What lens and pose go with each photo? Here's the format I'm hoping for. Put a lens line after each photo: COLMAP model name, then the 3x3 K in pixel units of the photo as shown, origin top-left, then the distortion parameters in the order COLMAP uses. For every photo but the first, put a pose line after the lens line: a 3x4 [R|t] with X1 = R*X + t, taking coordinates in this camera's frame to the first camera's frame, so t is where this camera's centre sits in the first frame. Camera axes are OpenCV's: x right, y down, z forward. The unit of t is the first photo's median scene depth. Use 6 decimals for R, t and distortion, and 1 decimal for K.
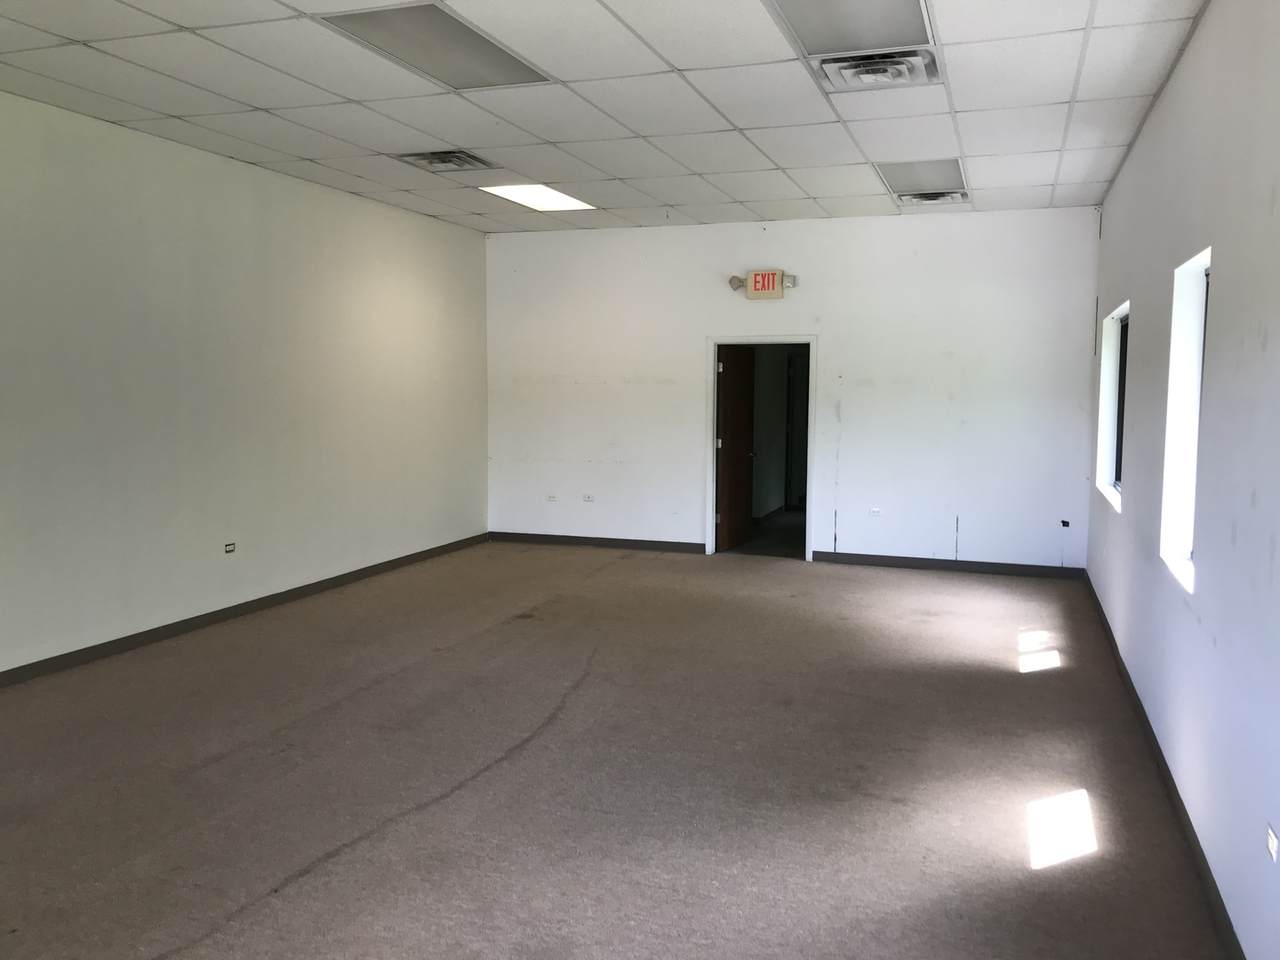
lens RADIAL K [[1067.9, 0, 640.0], [0, 1067.9, 480.0], [0, 0, 1]] dist [0.006307, 0.002200]
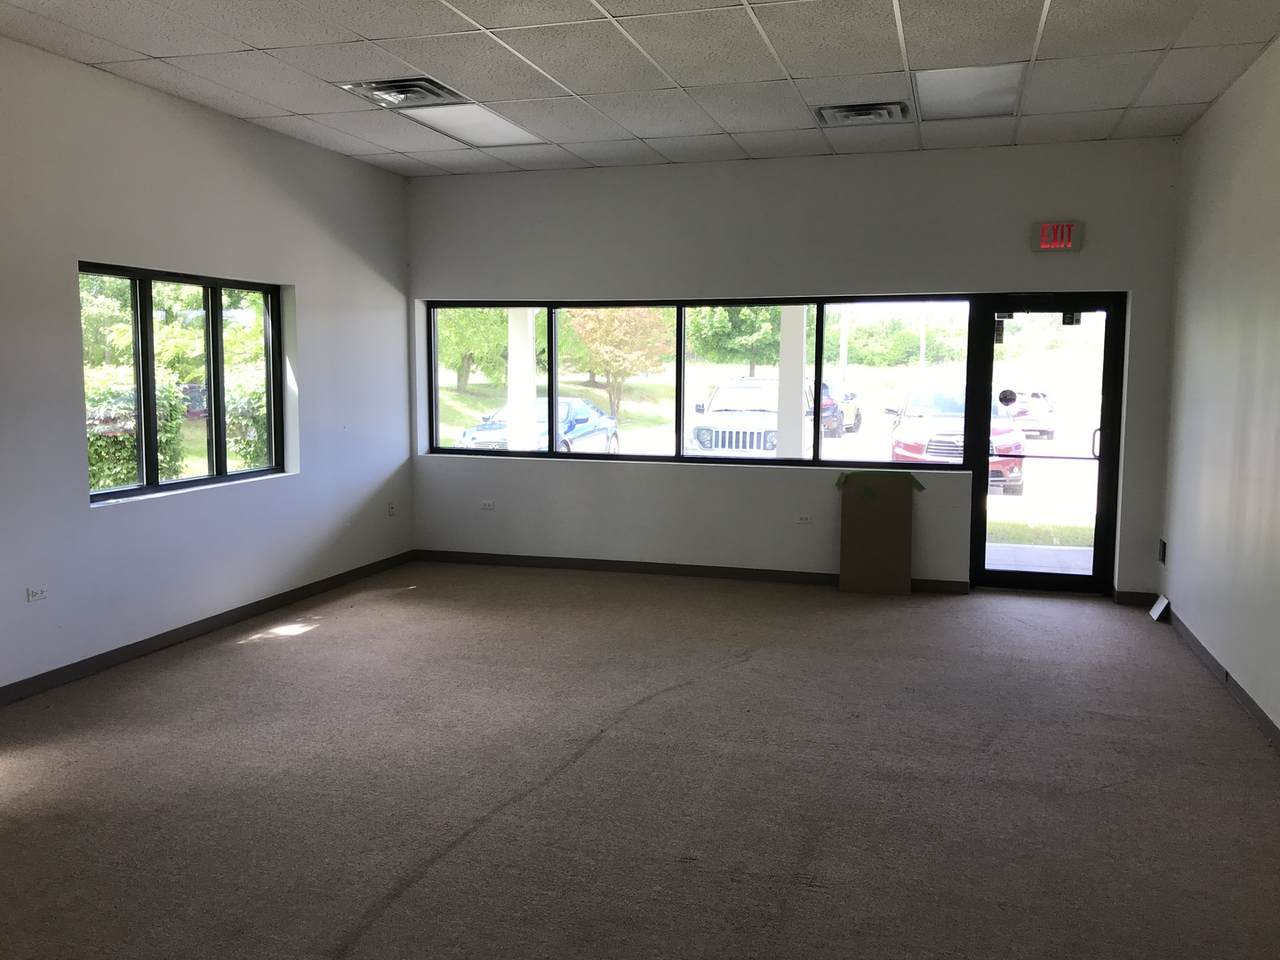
lens RADIAL K [[1067.9, 0, 640.0], [0, 1067.9, 480.0], [0, 0, 1]] dist [0.006307, 0.002200]
pose [[-0.998800, -0.003874, -0.048814, -0.116261], [-0.013365, 0.980584, 0.195644, -0.073945], [0.047108, 0.196062, -0.979459, 0.827642]]
